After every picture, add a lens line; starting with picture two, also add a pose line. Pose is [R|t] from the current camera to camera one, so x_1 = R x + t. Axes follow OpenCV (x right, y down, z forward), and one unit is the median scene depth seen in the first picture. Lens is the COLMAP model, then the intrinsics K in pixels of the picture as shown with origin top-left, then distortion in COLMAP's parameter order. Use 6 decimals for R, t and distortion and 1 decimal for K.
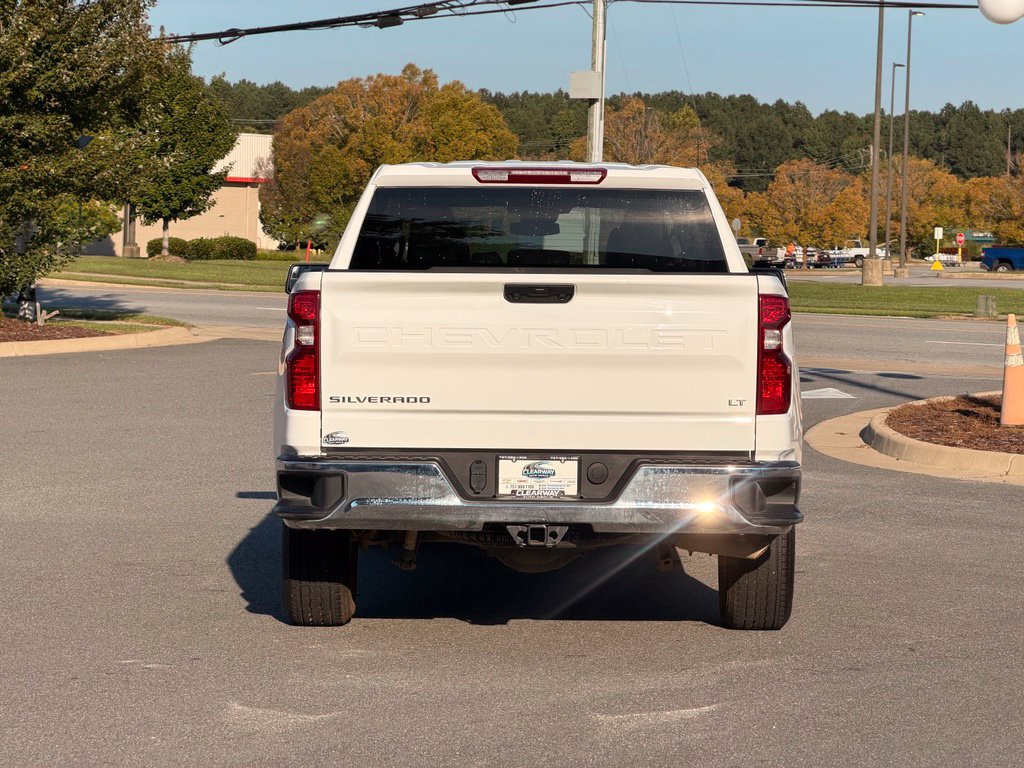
lens RADIAL K [[2609.2, 0, 515.6], [0, 2609.2, 379.1], [0, 0, 1]] dist [0.105878, 0.000000]
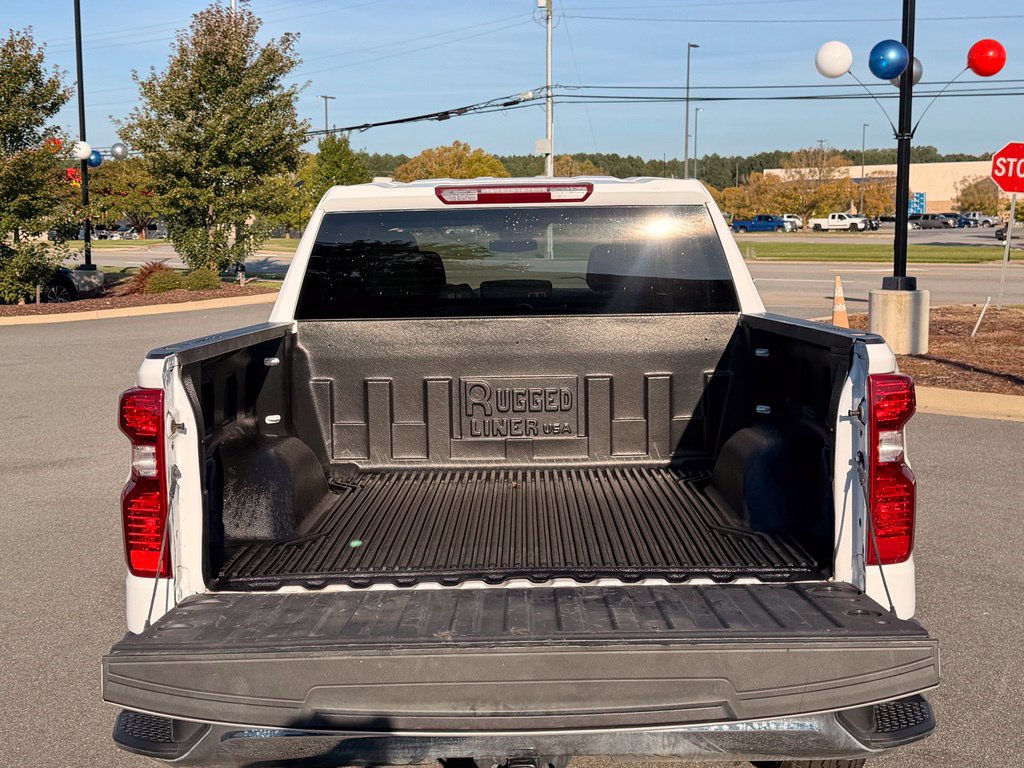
lens RADIAL K [[1353.0, 0, 521.5], [0, 1353.0, 389.0], [0, 0, 1]] dist [0.066464, 0.000000]
pose [[0.999591, -0.028607, 0.000663, 0.010124], [0.028508, 0.997604, 0.063037, -0.051607], [-0.002464, -0.062992, 0.998011, 0.676778]]
